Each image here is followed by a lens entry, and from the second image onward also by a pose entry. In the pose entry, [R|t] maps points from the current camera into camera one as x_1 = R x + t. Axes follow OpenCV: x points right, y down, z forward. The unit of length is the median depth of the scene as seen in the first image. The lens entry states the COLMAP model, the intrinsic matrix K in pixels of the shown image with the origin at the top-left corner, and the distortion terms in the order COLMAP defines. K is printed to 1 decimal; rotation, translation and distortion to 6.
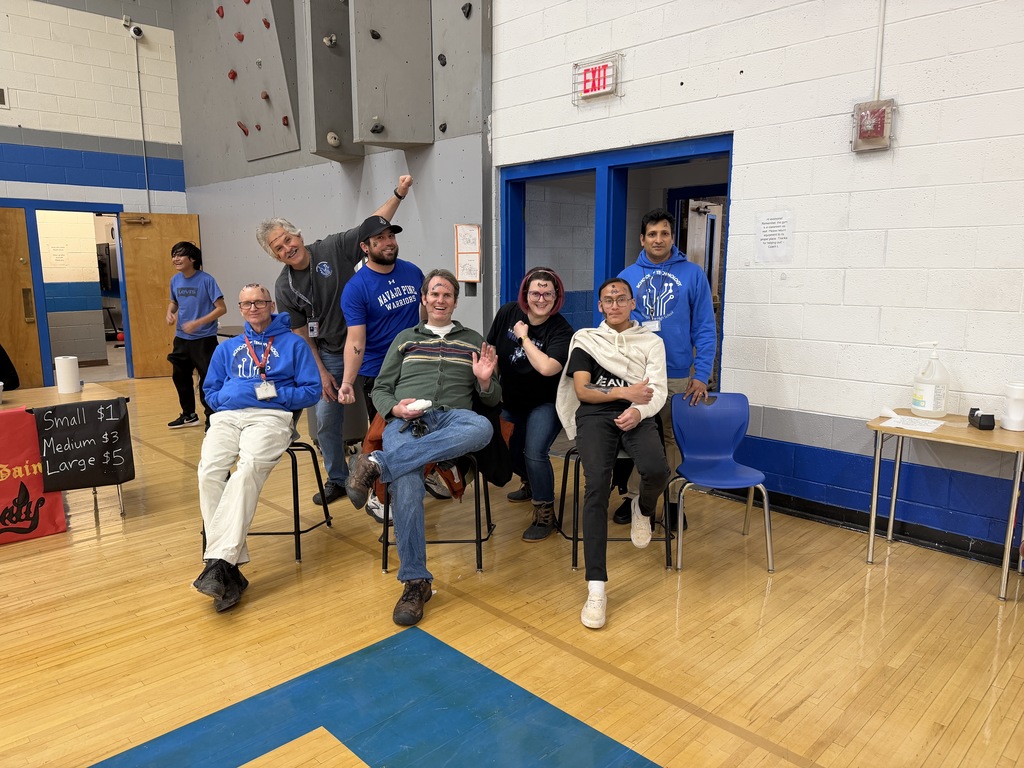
lens RADIAL K [[725.3, 0, 512.2], [0, 725.3, 387.4], [0, 0, 1]] dist [-0.005443, -0.003620]
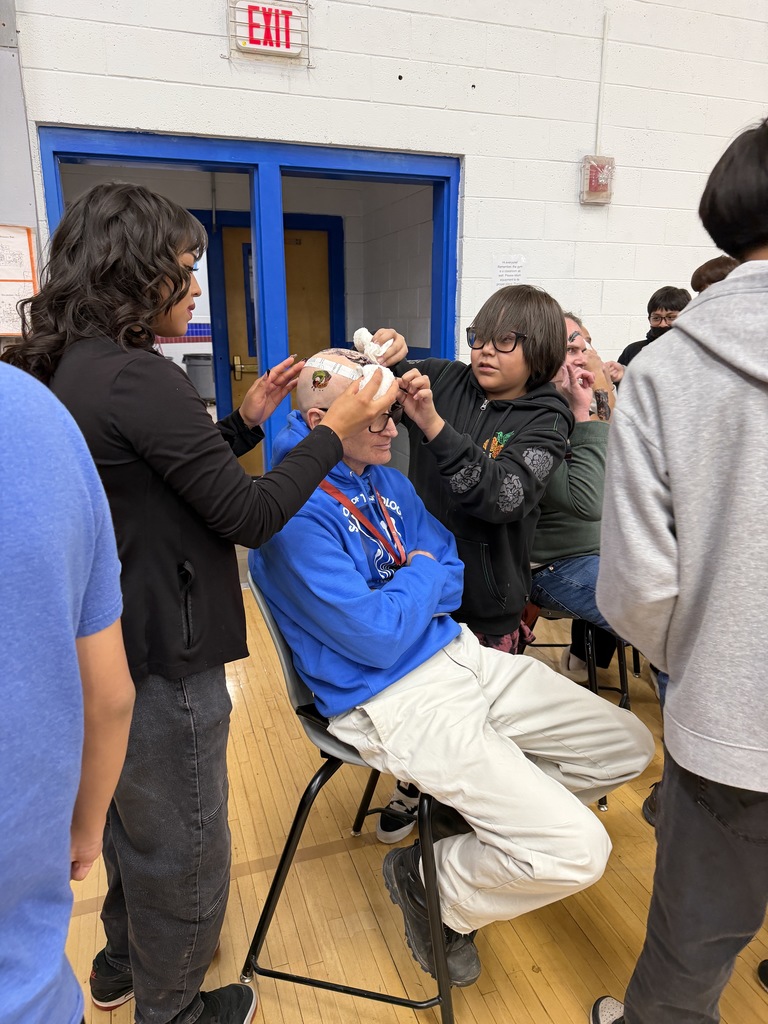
lens RADIAL K [[725.3, 0, 385.1], [0, 725.3, 510.9], [0, 0, 1]] dist [-0.005443, -0.003620]
pose [[0.438801, -0.232448, 0.867998, -0.527908], [0.142338, 0.971747, 0.188275, -0.100826], [-0.887239, 0.040934, 0.459490, 0.618268]]
